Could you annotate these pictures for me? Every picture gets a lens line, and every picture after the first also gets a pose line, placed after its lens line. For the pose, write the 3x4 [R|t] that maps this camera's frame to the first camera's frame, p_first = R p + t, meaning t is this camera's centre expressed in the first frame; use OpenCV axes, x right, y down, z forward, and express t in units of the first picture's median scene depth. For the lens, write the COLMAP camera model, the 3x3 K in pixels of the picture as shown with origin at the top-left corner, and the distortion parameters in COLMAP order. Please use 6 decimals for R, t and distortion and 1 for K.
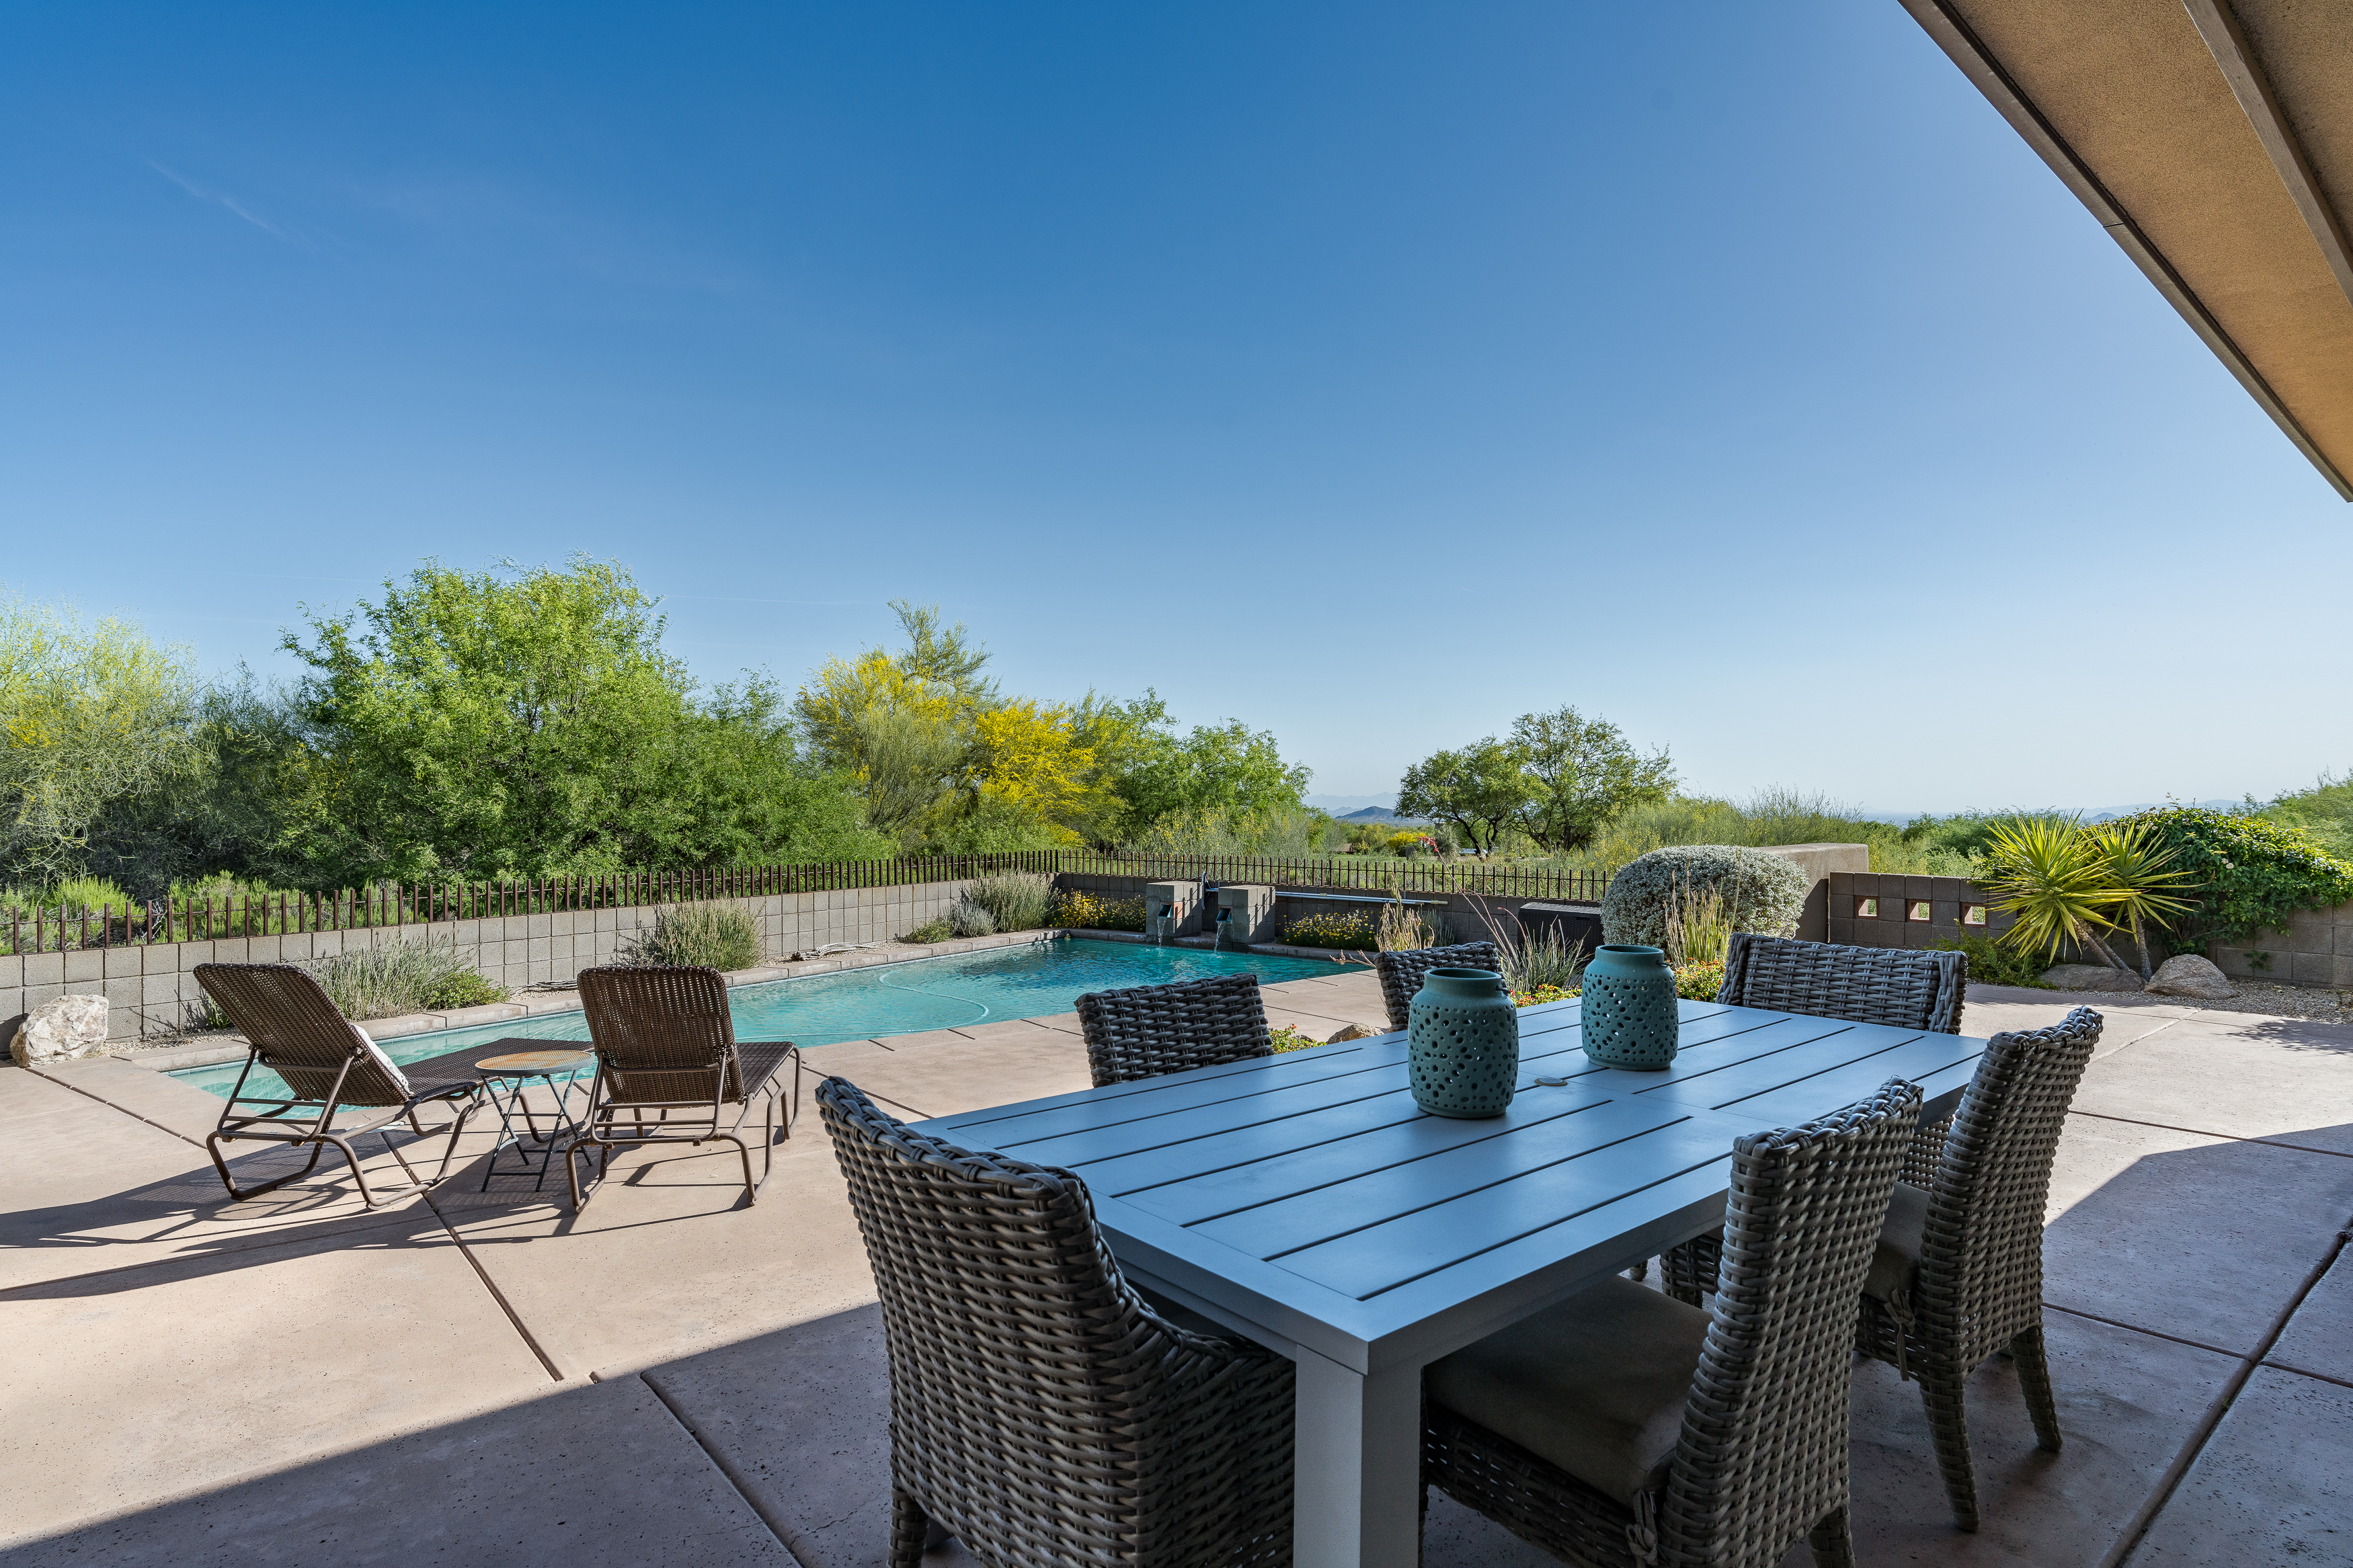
lens RADIAL K [[1158.8, 0, 1196.7], [0, 1158.8, 781.7], [0, 0, 1]] dist [-0.003957, 0.001495]
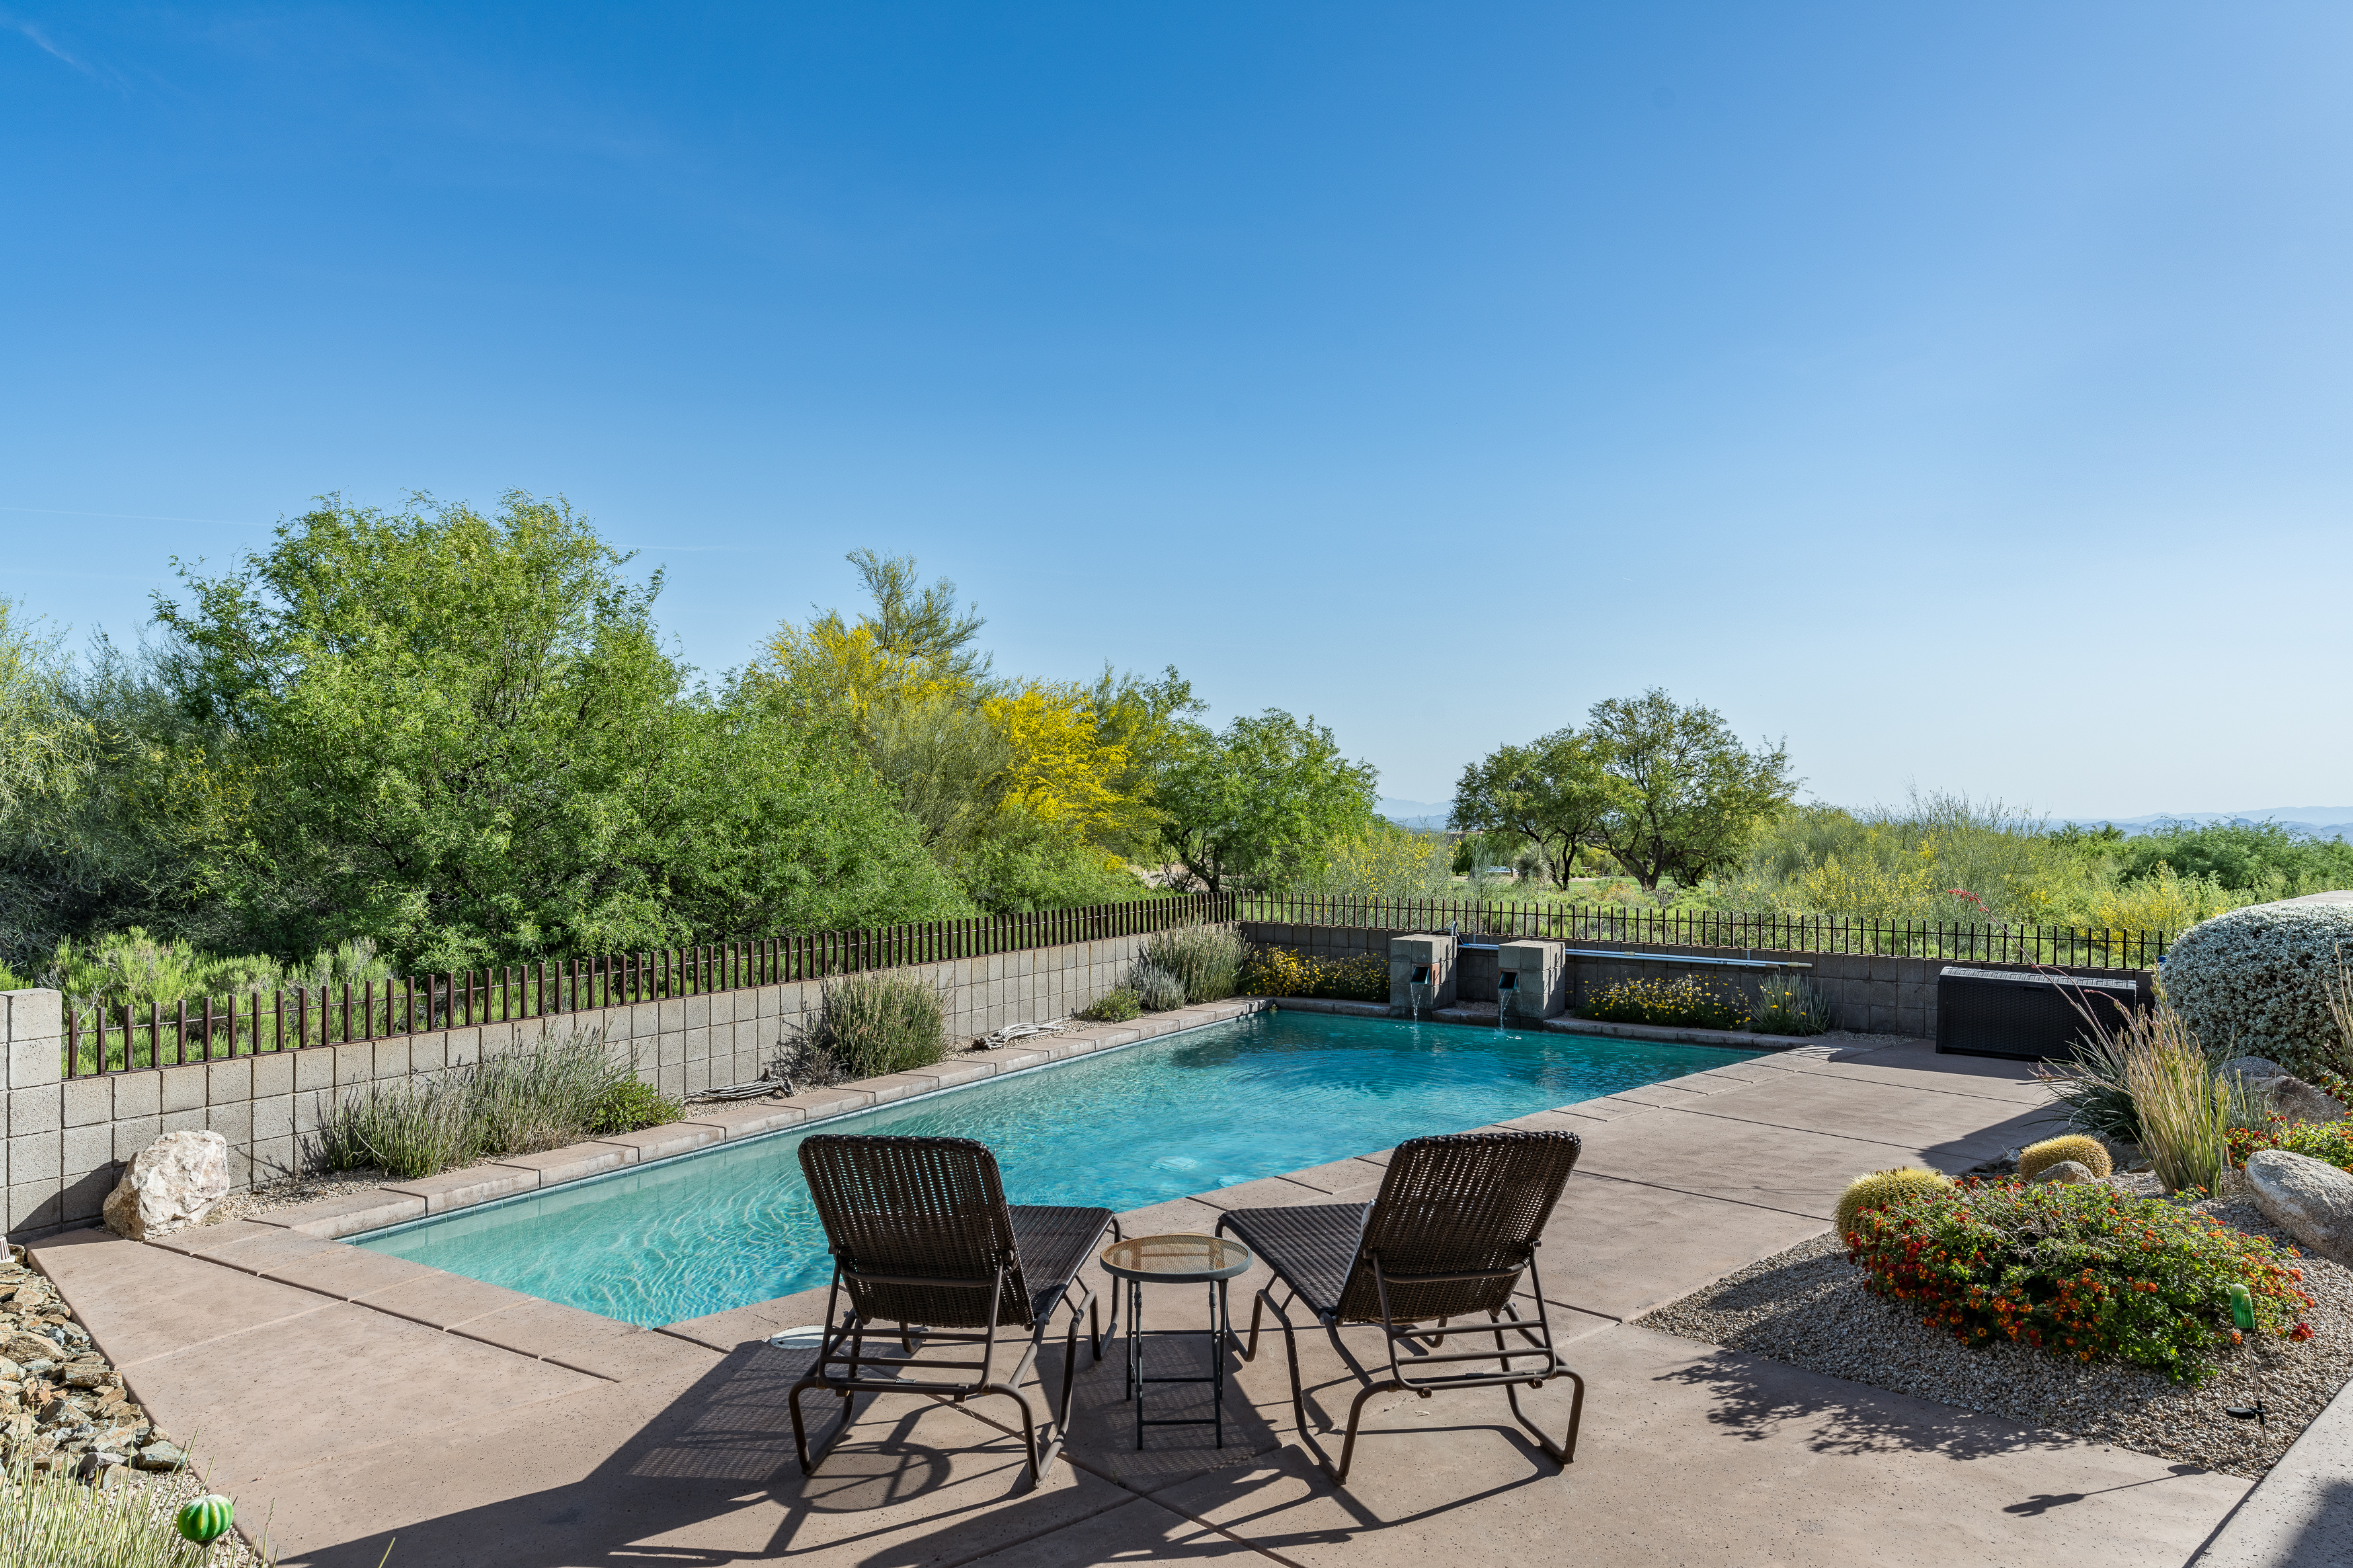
lens RADIAL K [[1482.9, 0, 1232.0], [0, 1482.9, 783.5], [0, 0, 1]] dist [0.000370, -0.002345]
pose [[0.998674, 0.001476, 0.051466, -0.181177], [-0.001558, 0.999998, 0.001560, -0.013758], [-0.051464, -0.001638, 0.998674, 0.033413]]
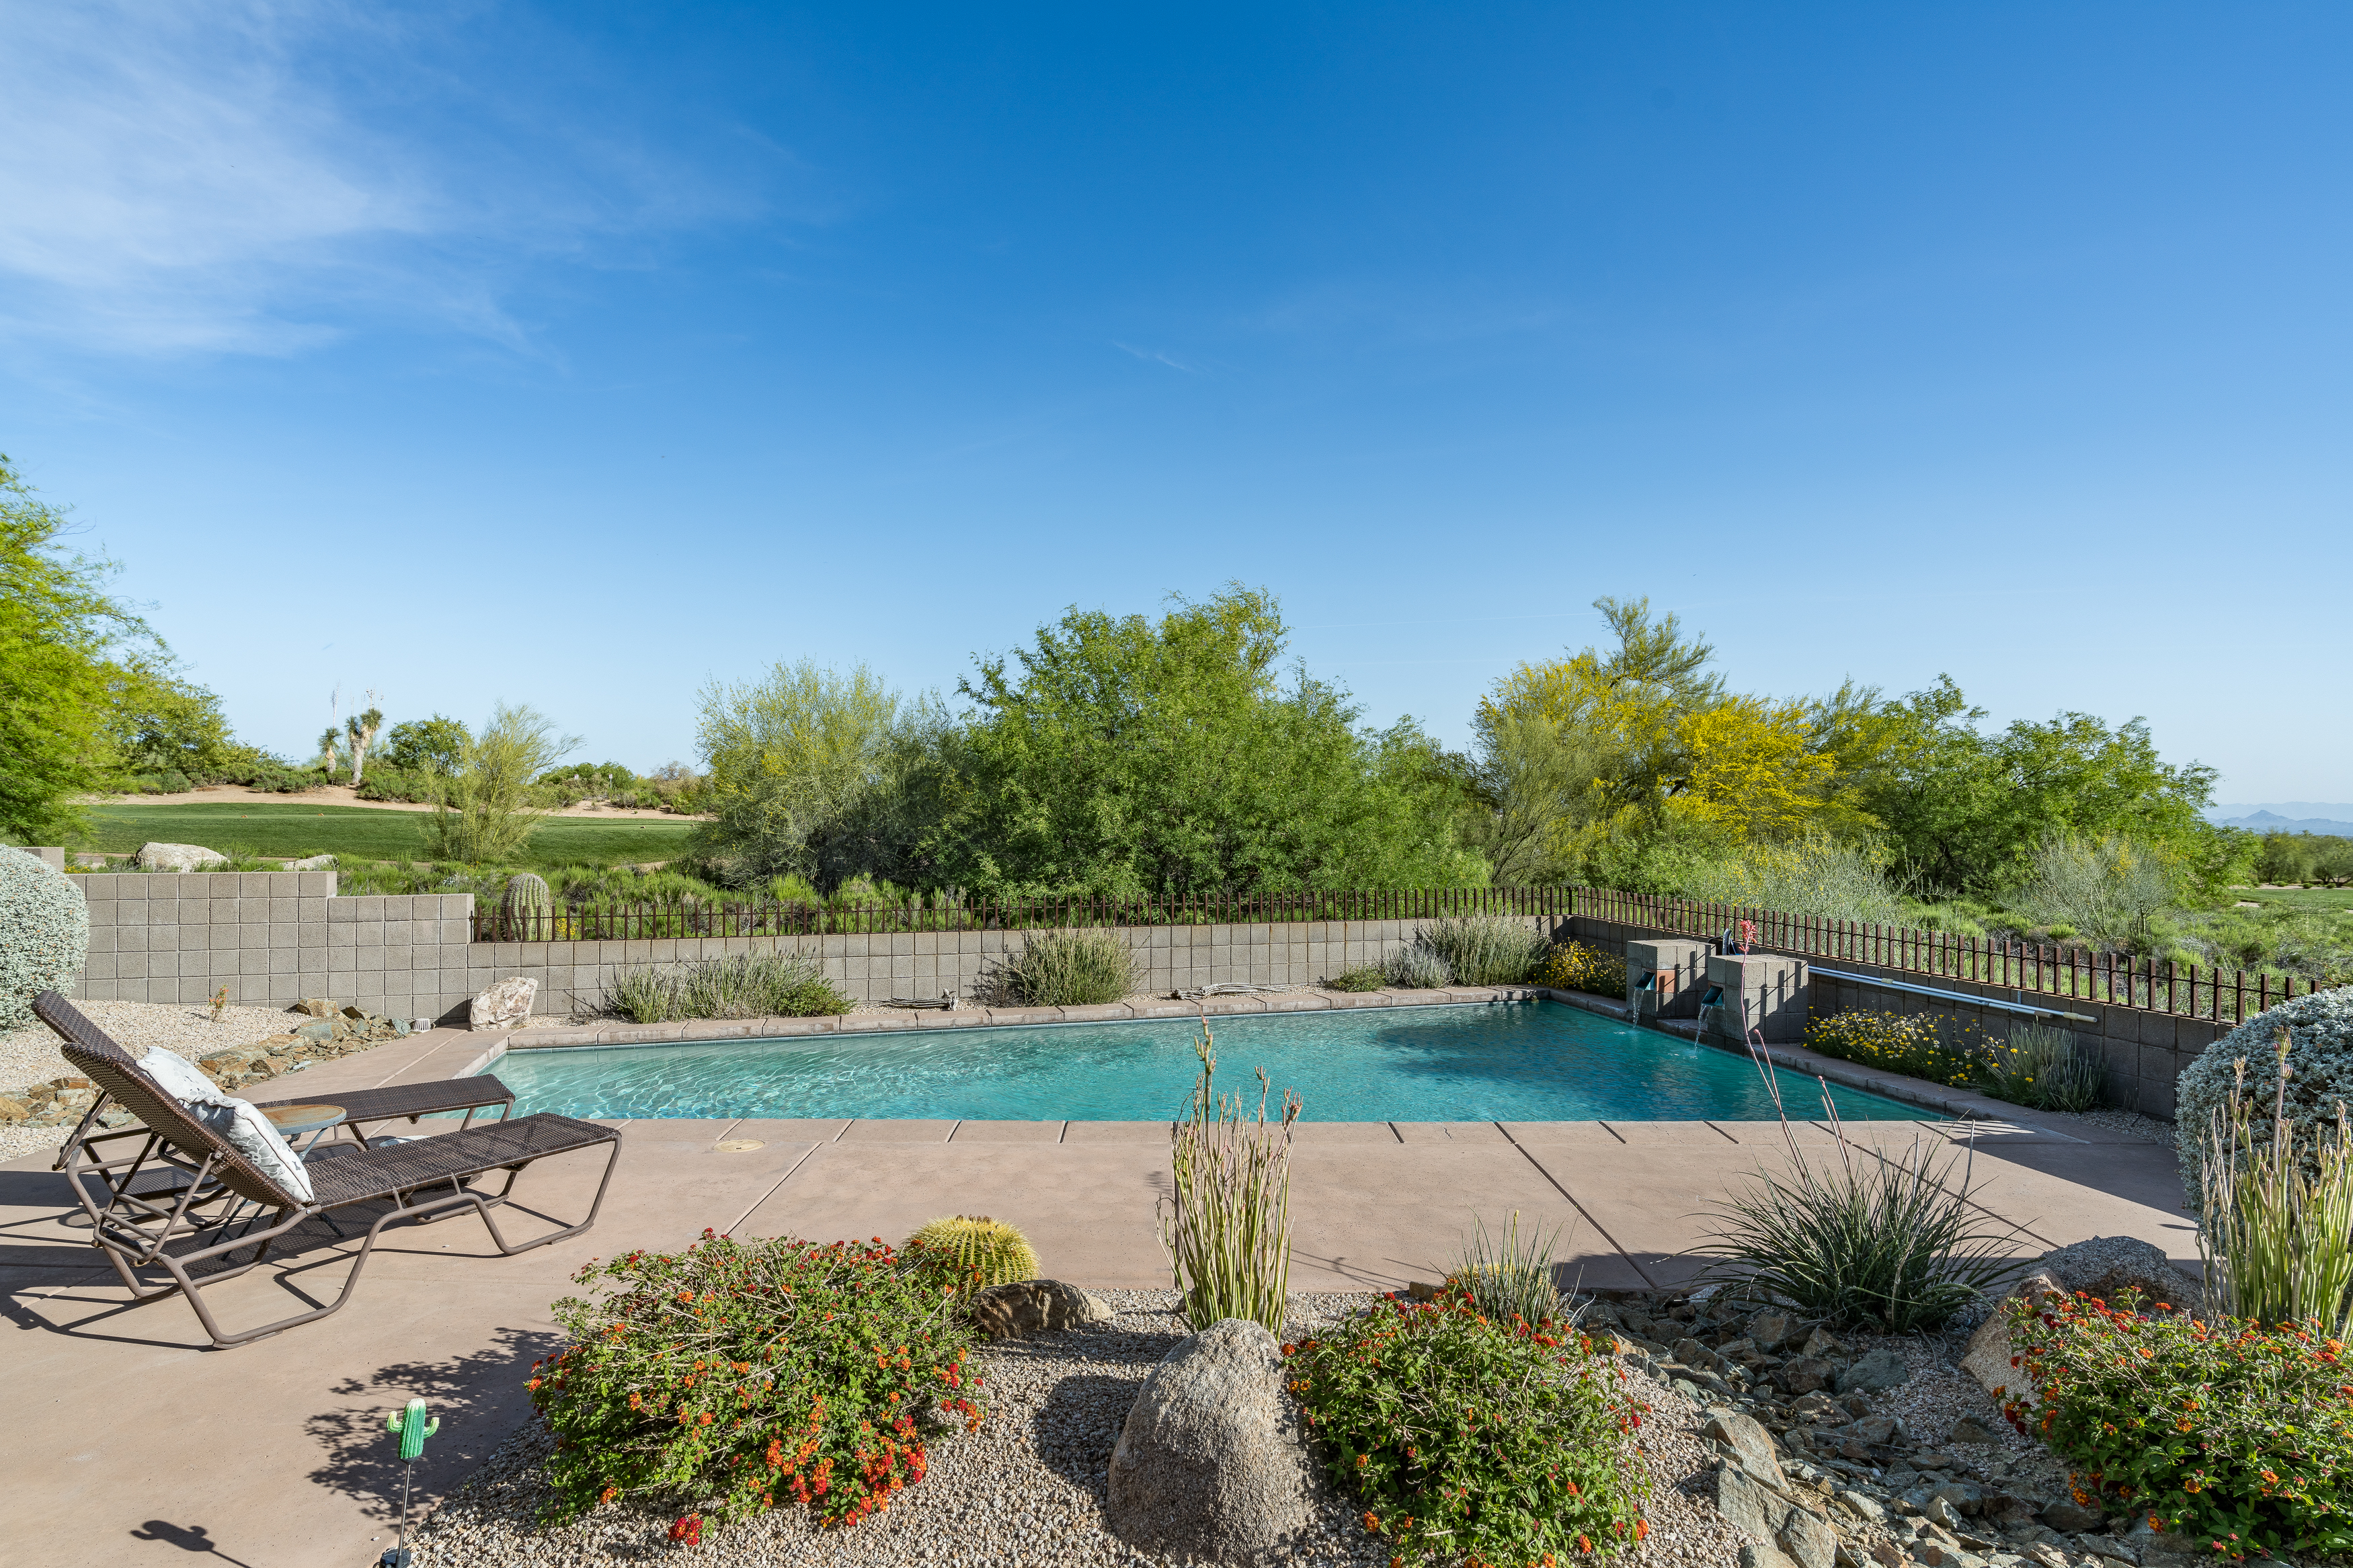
lens RADIAL K [[1158.8, 0, 1197.0], [0, 1158.8, 794.6], [0, 0, 1]] dist [-0.003957, 0.001495]
pose [[0.778557, -0.000912, -0.627573, 0.191205], [0.003084, 0.999992, 0.002374, -0.007676], [0.627566, -0.003784, 0.778554, 0.228548]]
